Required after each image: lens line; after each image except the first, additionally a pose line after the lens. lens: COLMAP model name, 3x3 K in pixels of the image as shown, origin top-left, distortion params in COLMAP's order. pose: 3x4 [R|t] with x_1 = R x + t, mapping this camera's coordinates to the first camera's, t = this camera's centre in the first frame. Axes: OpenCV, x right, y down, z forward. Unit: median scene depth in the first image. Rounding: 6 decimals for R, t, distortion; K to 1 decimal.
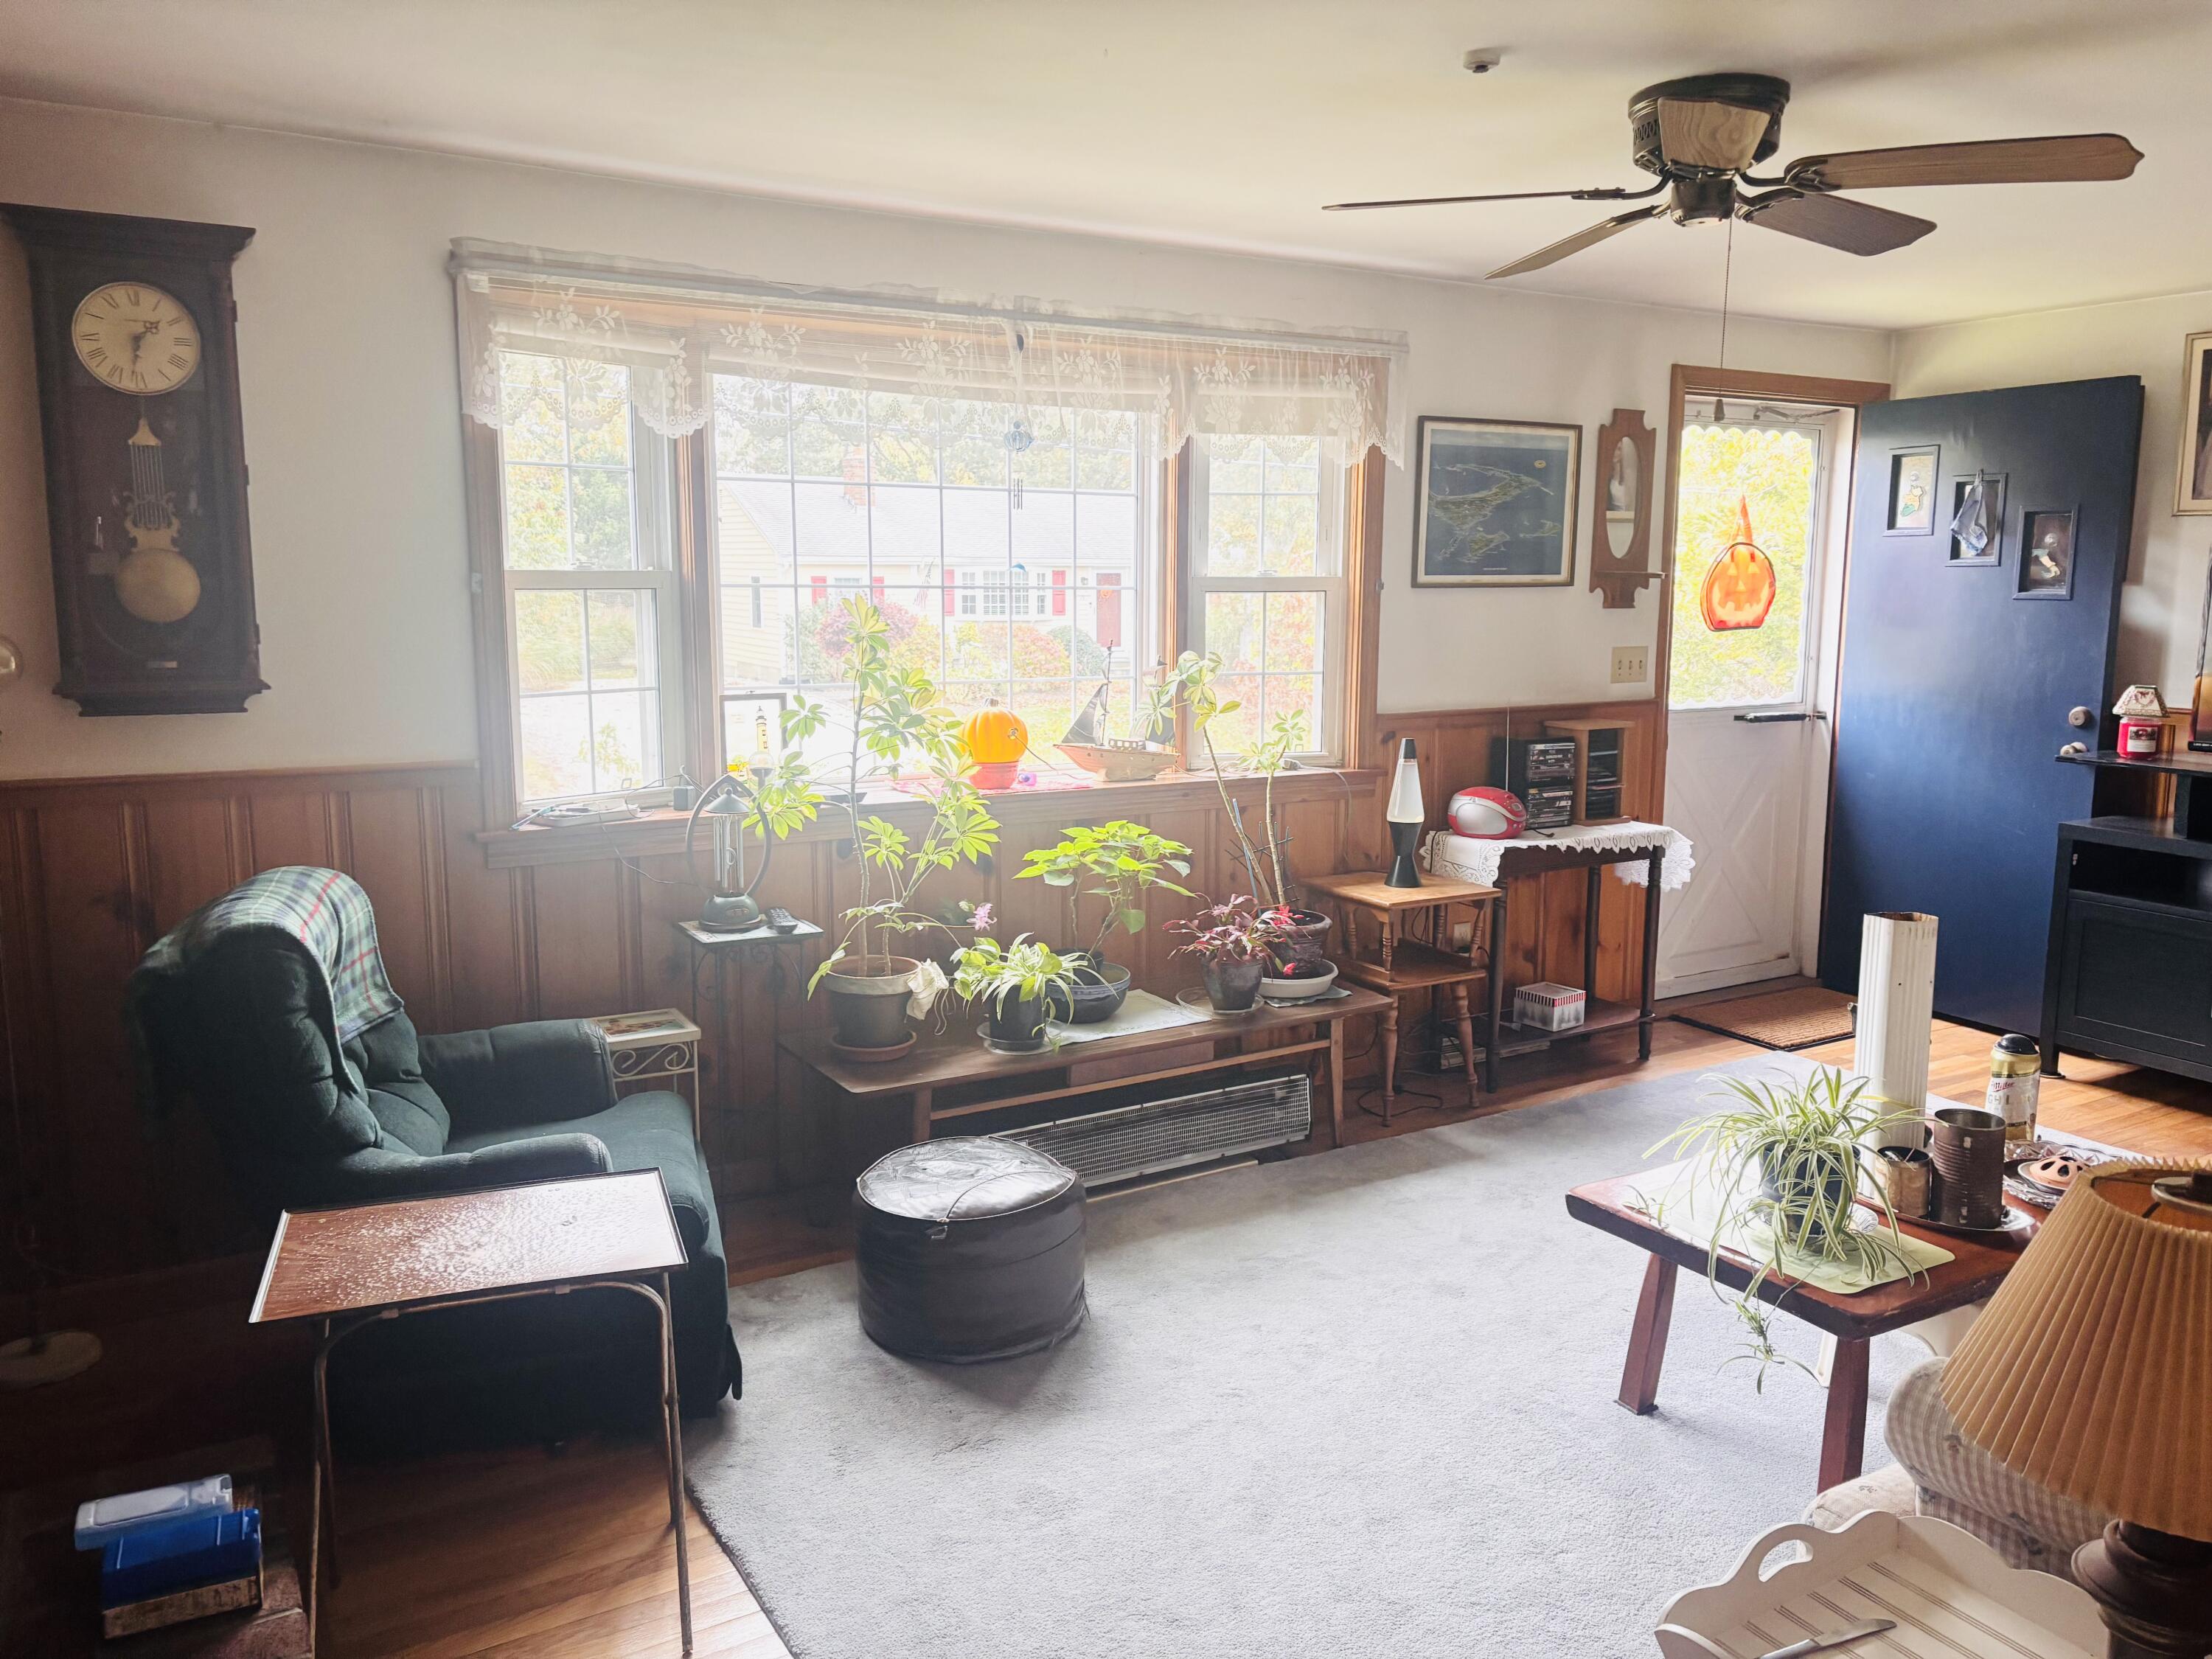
lens RADIAL K [[1654.4, 0, 1099.5], [0, 1654.4, 835.5], [0, 0, 1]] dist [0.070394, -0.071677]
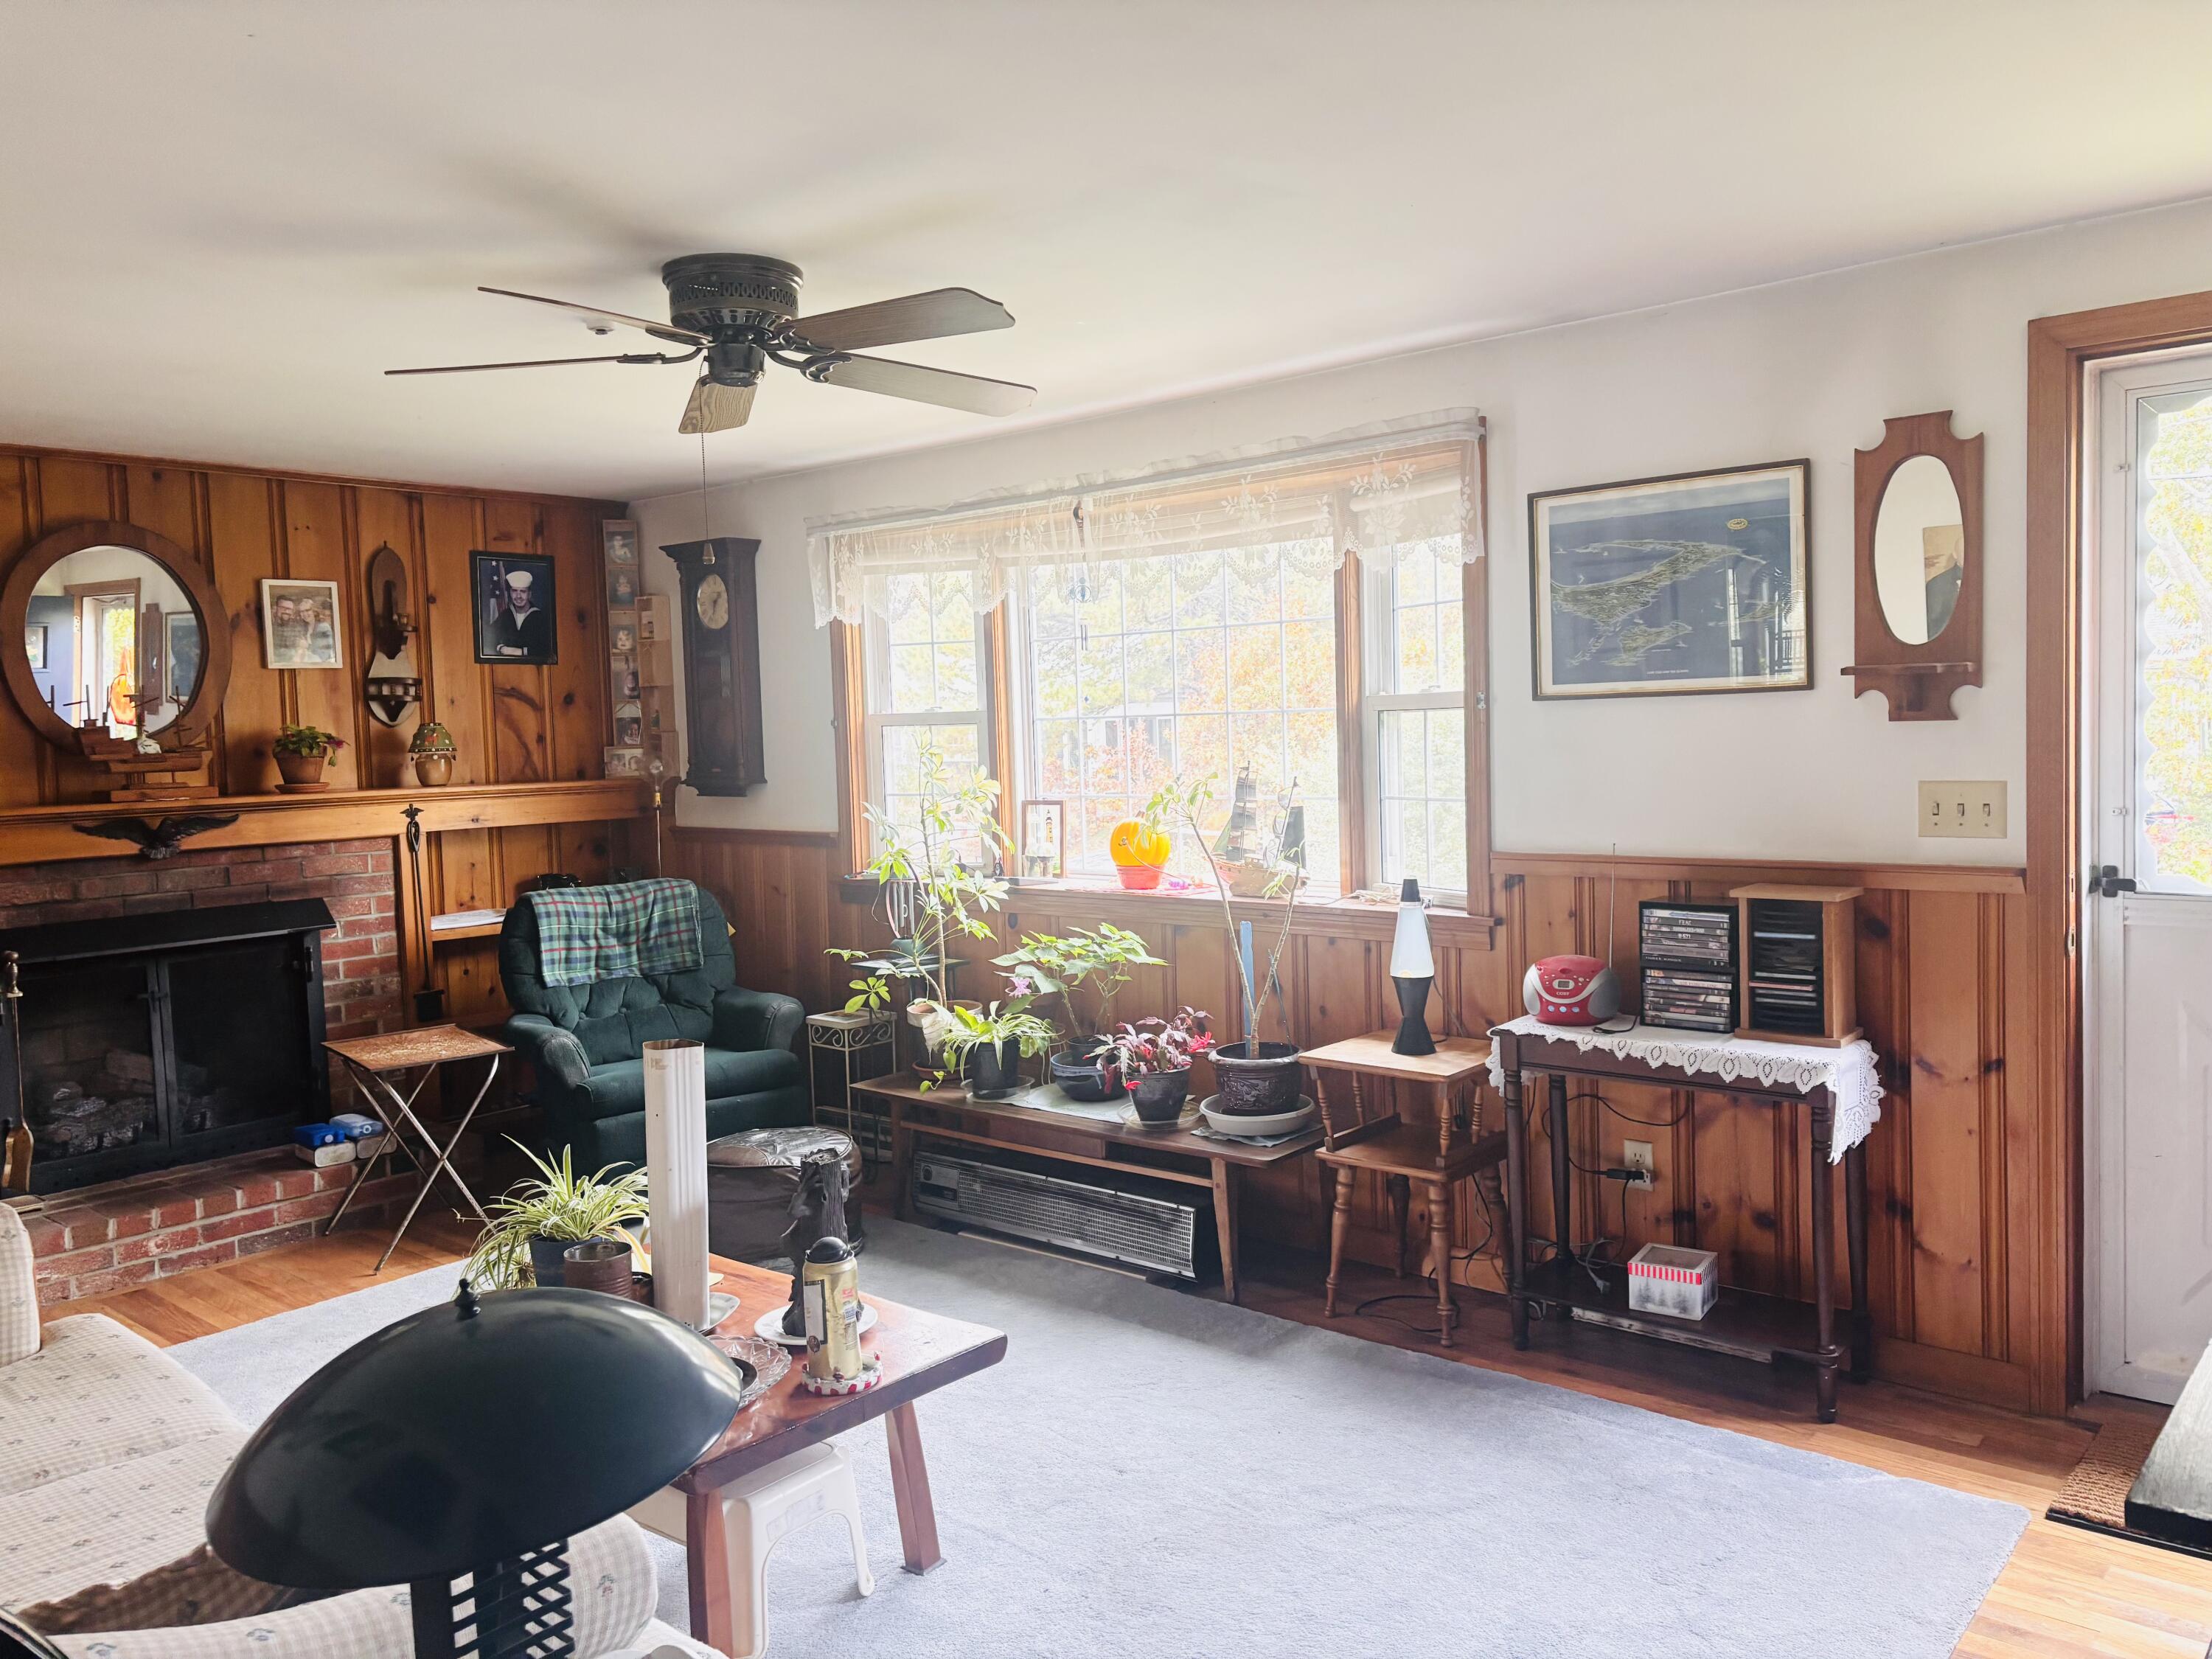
lens RADIAL K [[1654.4, 0, 1124.4], [0, 1654.4, 822.4], [0, 0, 1]] dist [0.070394, -0.071677]
pose [[0.315505, 0.048396, -0.947689, 0.924483], [-0.106603, 0.994184, 0.015280, -0.083106], [0.942917, 0.096206, 0.318829, 0.569743]]
